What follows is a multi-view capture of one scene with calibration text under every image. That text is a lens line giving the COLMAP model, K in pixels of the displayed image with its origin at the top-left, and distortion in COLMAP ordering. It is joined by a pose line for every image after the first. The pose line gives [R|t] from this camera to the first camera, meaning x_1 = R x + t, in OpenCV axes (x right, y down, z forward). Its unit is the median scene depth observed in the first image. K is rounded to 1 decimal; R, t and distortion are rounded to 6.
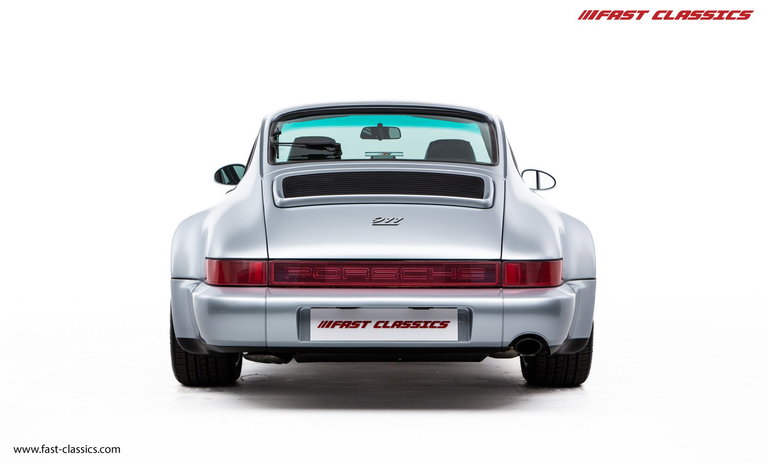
lens RADIAL K [[1438.5, 0, 384.0], [0, 1438.5, 231.5], [0, 0, 1]] dist [-0.000693, -0.008326]
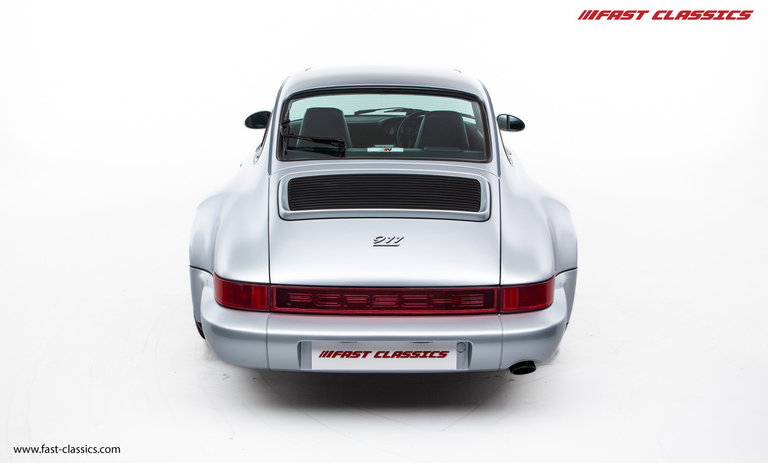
lens RADIAL K [[780.6, 0, 384.0], [0, 780.6, 231.5], [0, 0, 1]] dist [-0.015725, -0.004357]
pose [[0.999981, 0.006119, 0.001018, -0.001178], [-0.006188, 0.972442, 0.233064, -0.145890], [0.000436, -0.233066, 0.972461, 0.477581]]
